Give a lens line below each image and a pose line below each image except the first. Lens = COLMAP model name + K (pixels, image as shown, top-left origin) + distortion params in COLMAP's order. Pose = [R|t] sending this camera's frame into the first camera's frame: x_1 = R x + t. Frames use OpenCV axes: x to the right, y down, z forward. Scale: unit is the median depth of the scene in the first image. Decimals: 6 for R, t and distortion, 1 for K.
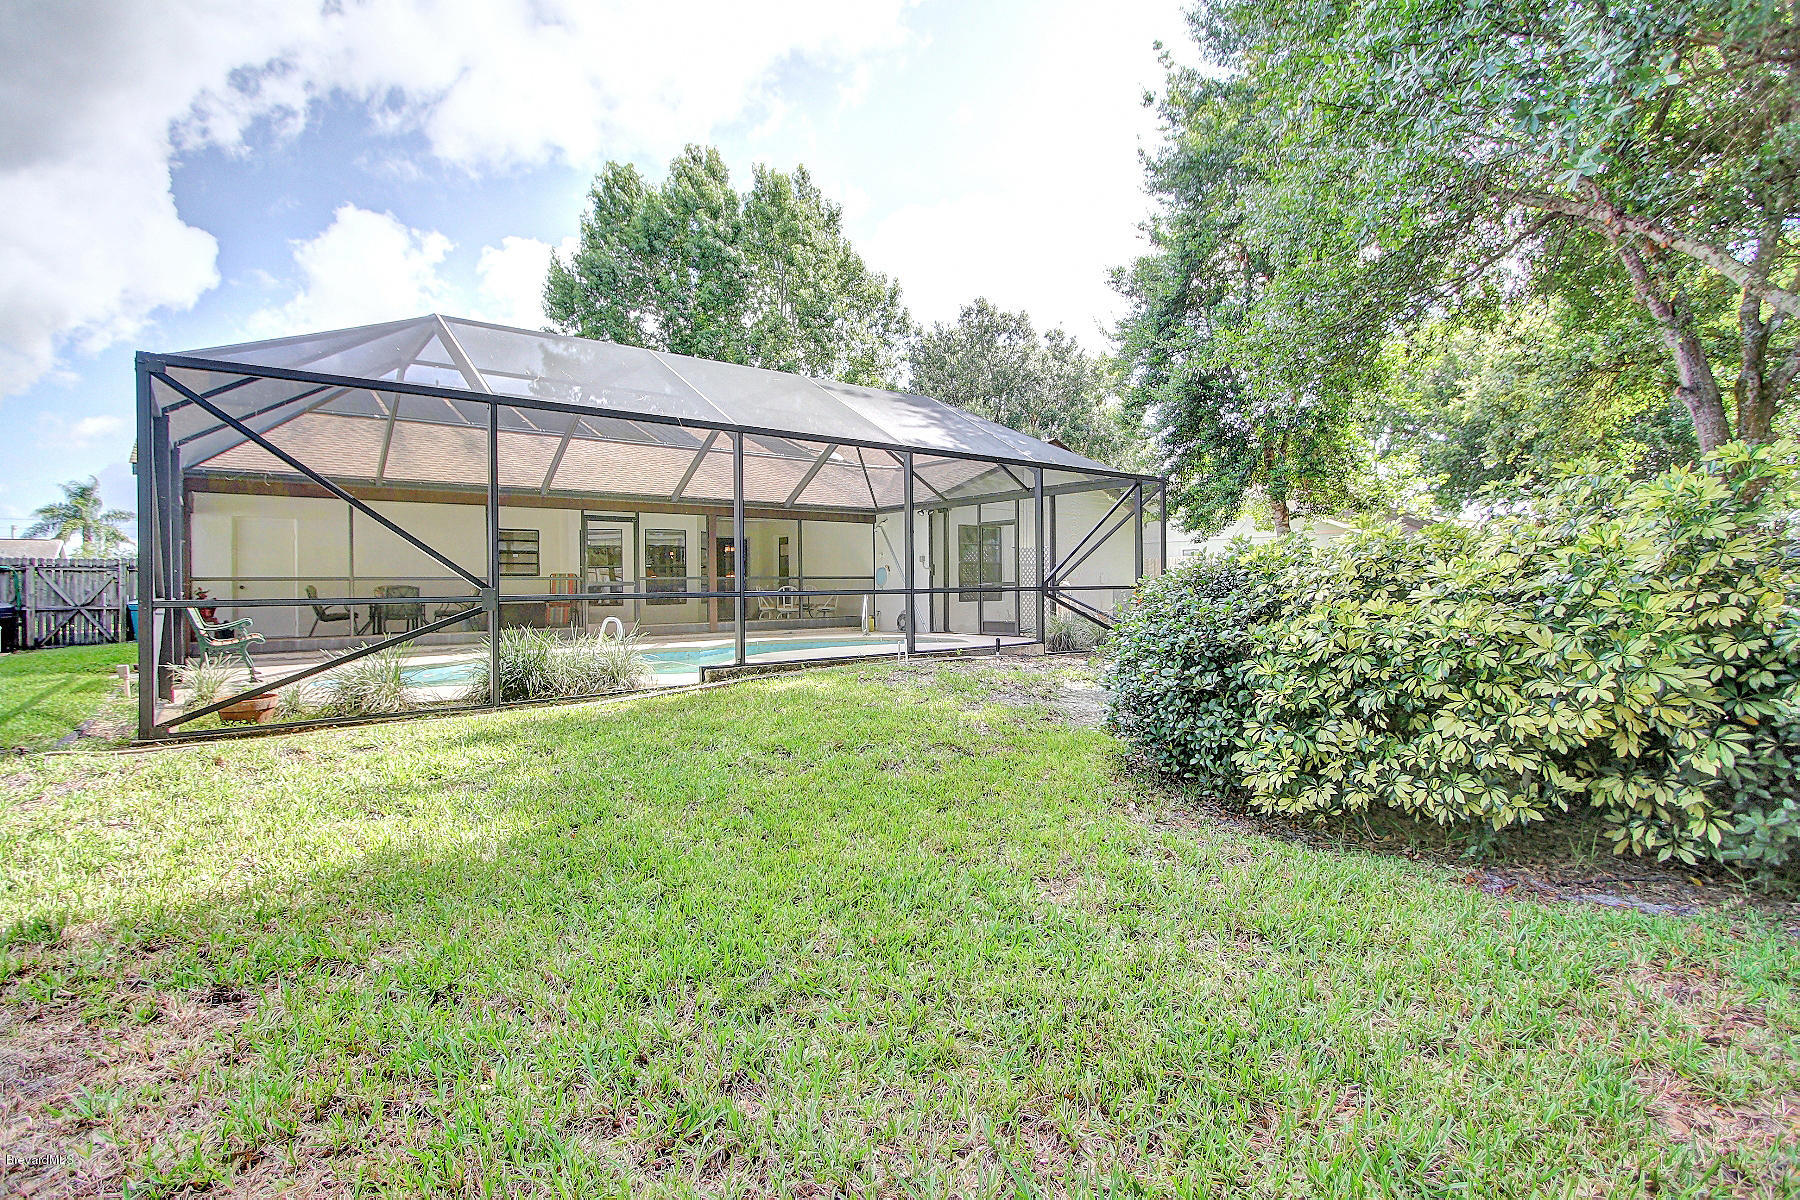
lens RADIAL K [[845.8, 0, 902.4], [0, 845.8, 596.6], [0, 0, 1]] dist [-0.016317, -0.001595]
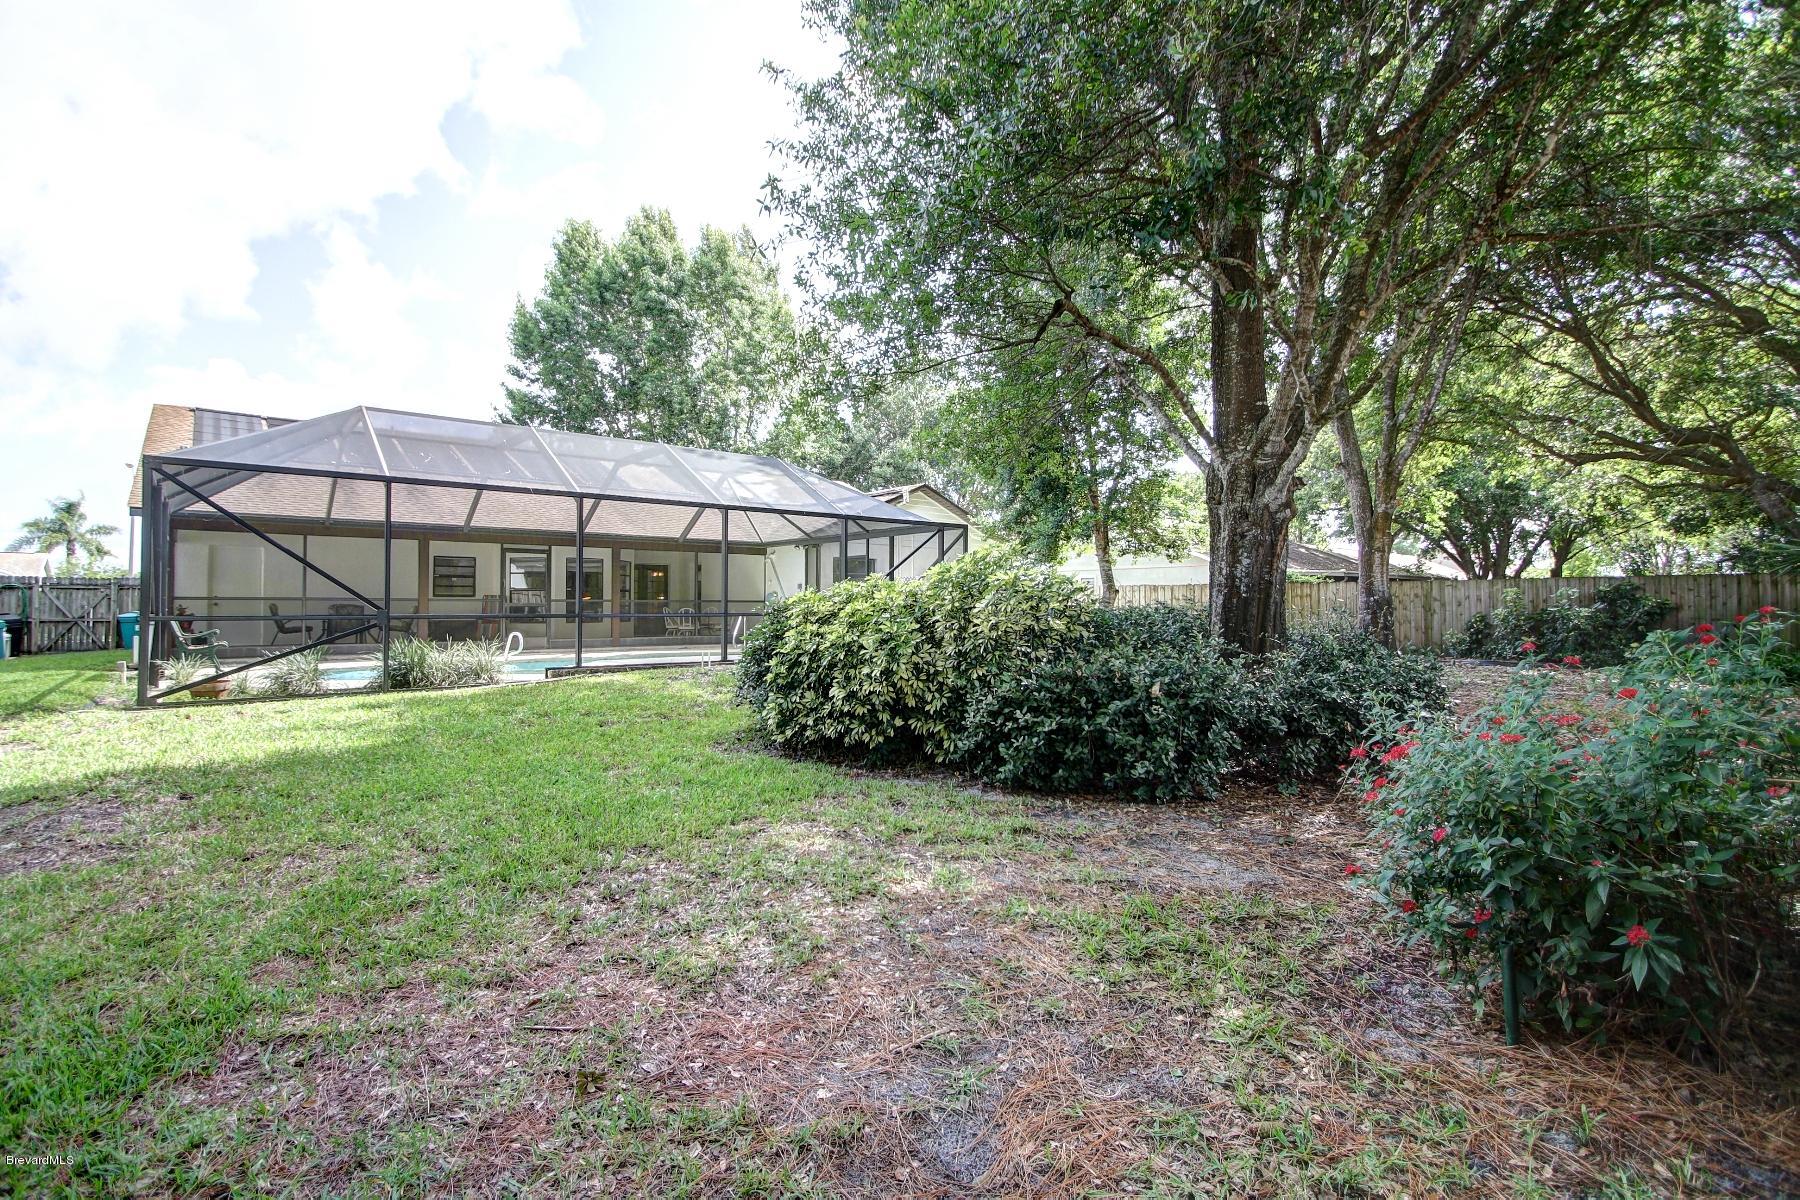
lens RADIAL K [[845.8, 0, 898.0], [0, 845.8, 594.9], [0, 0, 1]] dist [-0.016317, -0.001595]
pose [[0.999883, 0.011200, 0.010382, 0.163738], [-0.010912, 0.999565, -0.027384, -0.002197], [-0.010685, 0.027267, 0.999571, -0.194335]]
